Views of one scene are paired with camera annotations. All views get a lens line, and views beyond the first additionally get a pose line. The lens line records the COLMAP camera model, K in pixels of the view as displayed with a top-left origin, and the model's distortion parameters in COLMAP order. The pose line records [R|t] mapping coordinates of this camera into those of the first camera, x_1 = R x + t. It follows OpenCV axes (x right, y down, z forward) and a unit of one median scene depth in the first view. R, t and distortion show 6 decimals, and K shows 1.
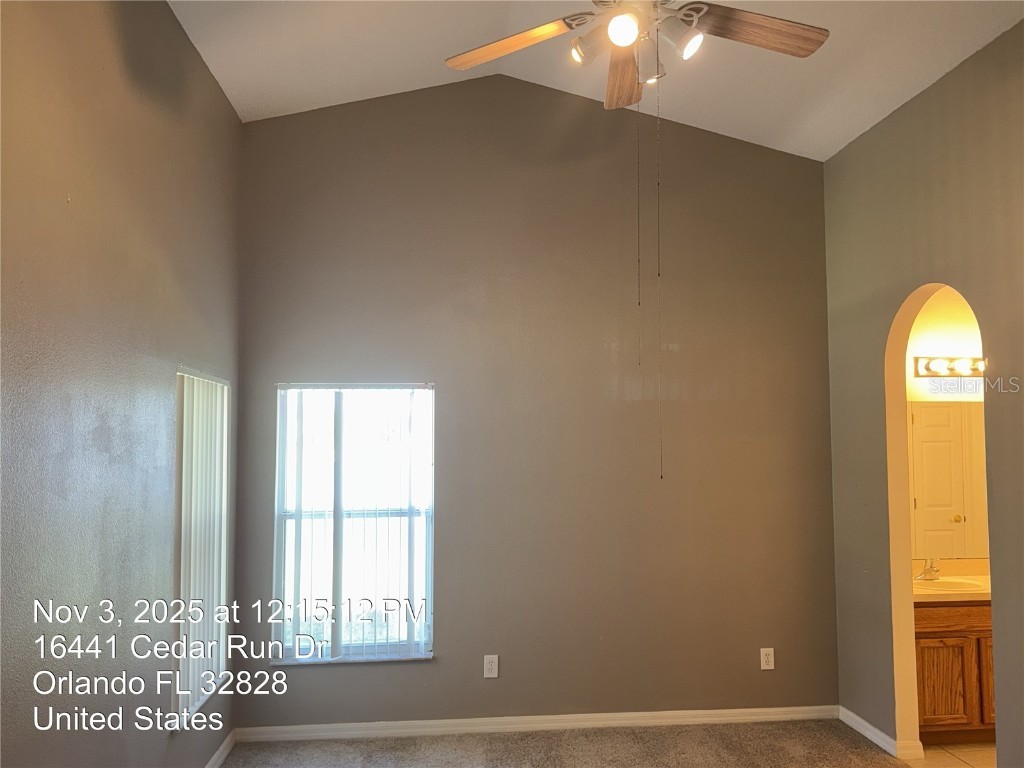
lens RADIAL K [[821.6, 0, 516.1], [0, 821.6, 377.4], [0, 0, 1]] dist [0.014607, -0.004970]
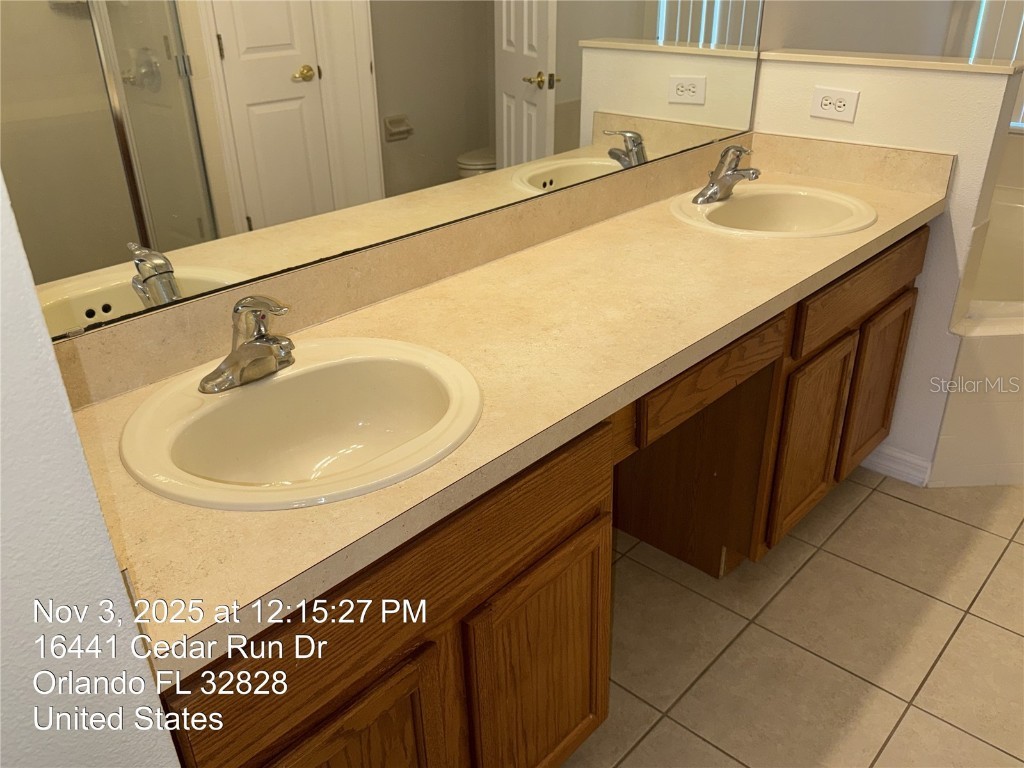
lens RADIAL K [[821.6, 0, 513.6], [0, 821.6, 383.2], [0, 0, 1]] dist [0.014607, -0.004970]
pose [[0.742277, -0.321073, 0.588164, 0.419272], [-0.026780, 0.862820, 0.504801, 0.119853], [-0.669558, -0.390453, 0.631853, 0.805444]]
